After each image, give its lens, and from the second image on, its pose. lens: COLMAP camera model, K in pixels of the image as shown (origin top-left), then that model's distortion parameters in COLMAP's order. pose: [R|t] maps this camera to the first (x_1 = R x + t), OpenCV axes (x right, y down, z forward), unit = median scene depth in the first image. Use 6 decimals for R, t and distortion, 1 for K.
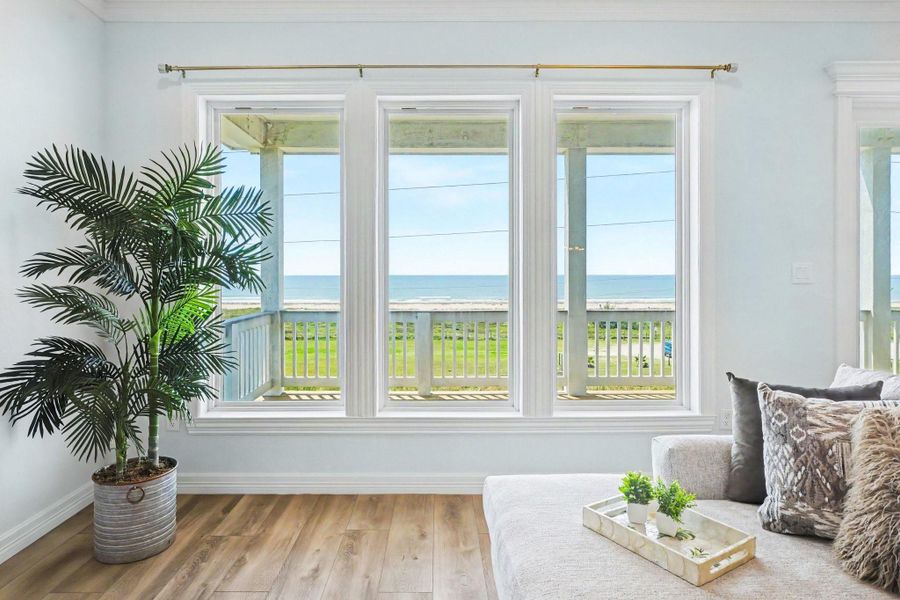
lens RADIAL K [[509.7, 0, 446.5], [0, 509.7, 279.2], [0, 0, 1]] dist [-0.002946, -0.000671]
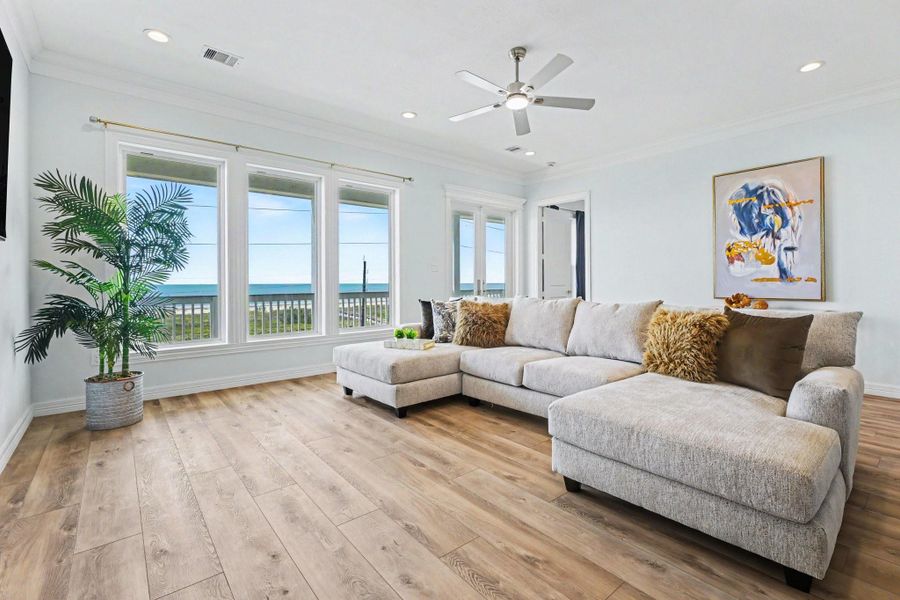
lens RADIAL K [[393.9, 0, 424.9], [0, 393.9, 273.8], [0, 0, 1]] dist [0.002904, 0.000375]
pose [[0.805917, 0.012679, 0.591893, -0.599600], [0.004725, 0.999601, -0.027846, 0.093981], [-0.592010, 0.025238, 0.805535, -0.642515]]
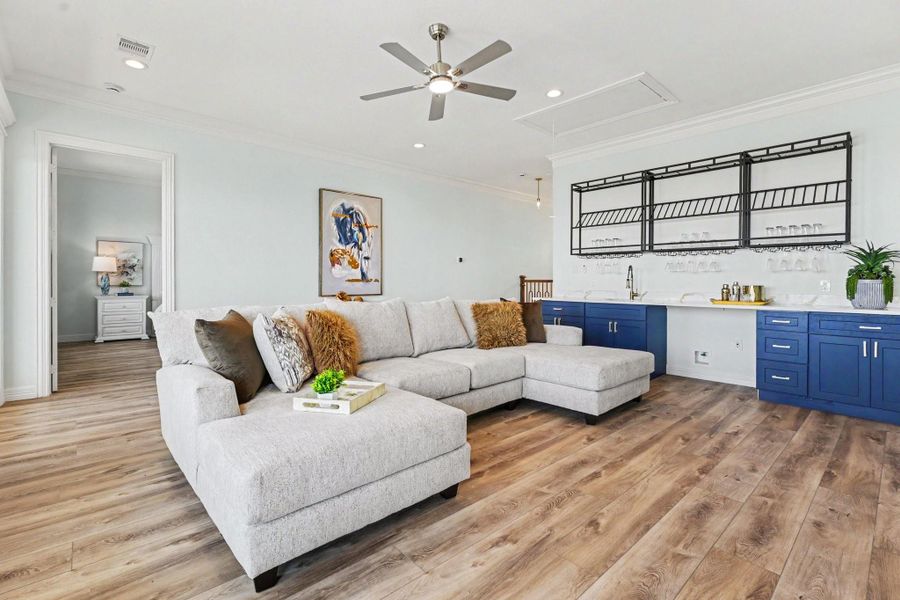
lens RADIAL K [[416.0, 0, 456.0], [0, 416.0, 282.2], [0, 0, 1]] dist [-0.003917, -0.000267]
pose [[-0.653292, -0.003524, 0.757098, -0.554610], [-0.000436, 0.999991, 0.004278, 0.078450], [-0.757106, 0.002465, -0.653287, 1.044332]]
